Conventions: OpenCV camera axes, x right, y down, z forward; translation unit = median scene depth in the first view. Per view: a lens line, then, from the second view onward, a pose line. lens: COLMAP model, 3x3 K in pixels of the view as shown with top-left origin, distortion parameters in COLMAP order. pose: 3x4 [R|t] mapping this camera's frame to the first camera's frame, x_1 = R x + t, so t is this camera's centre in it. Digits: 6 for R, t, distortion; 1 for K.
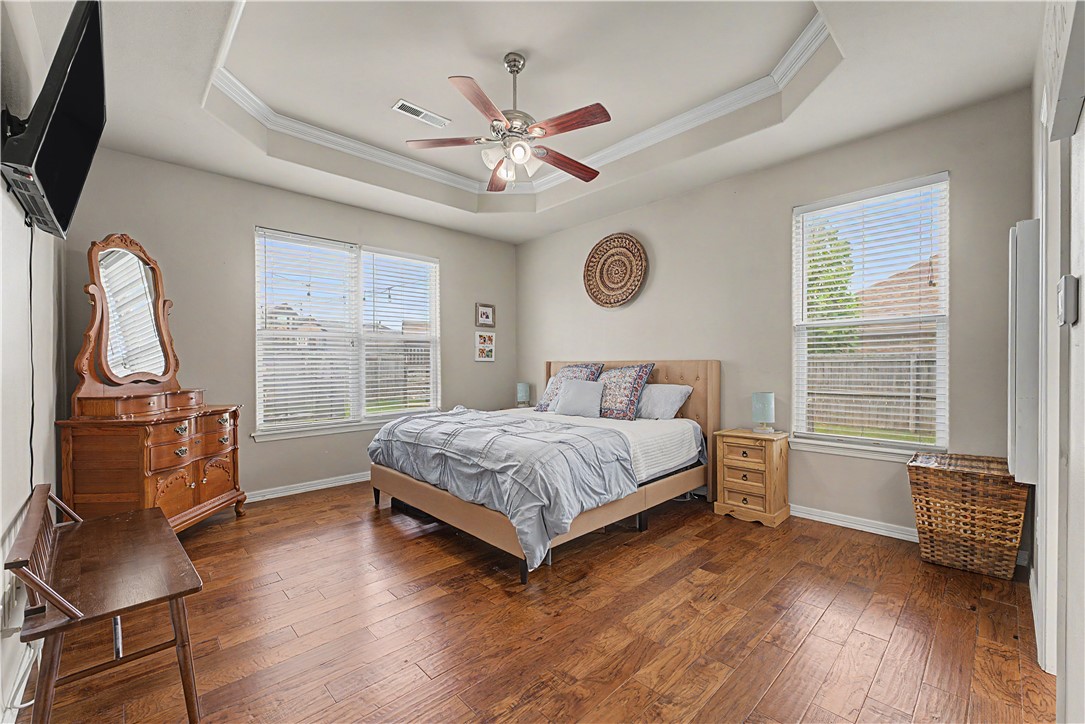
lens RADIAL K [[445.0, 0, 537.5], [0, 445.0, 364.3], [0, 0, 1]] dist [-0.002735, -0.000183]
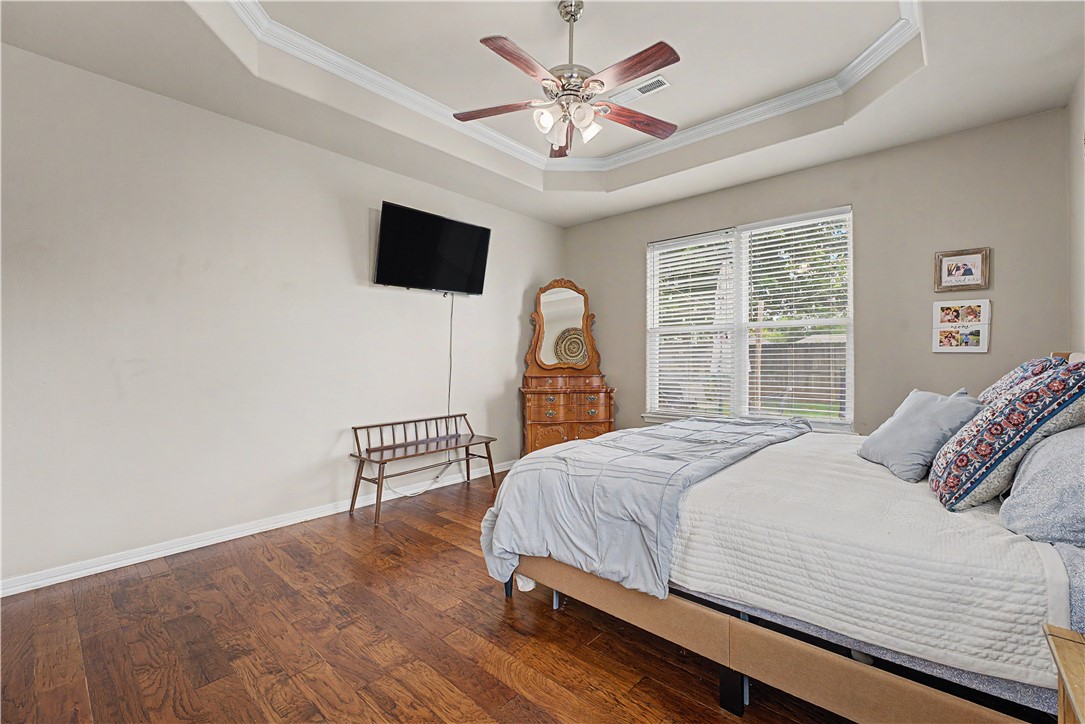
lens RADIAL K [[445.0, 0, 537.4], [0, 445.0, 363.8], [0, 0, 1]] dist [-0.002735, -0.000183]
pose [[0.095202, 0.012166, -0.995384, 0.389494], [0.001240, 0.999923, 0.012340, -0.000501], [0.995457, -0.002409, 0.095180, 0.423428]]
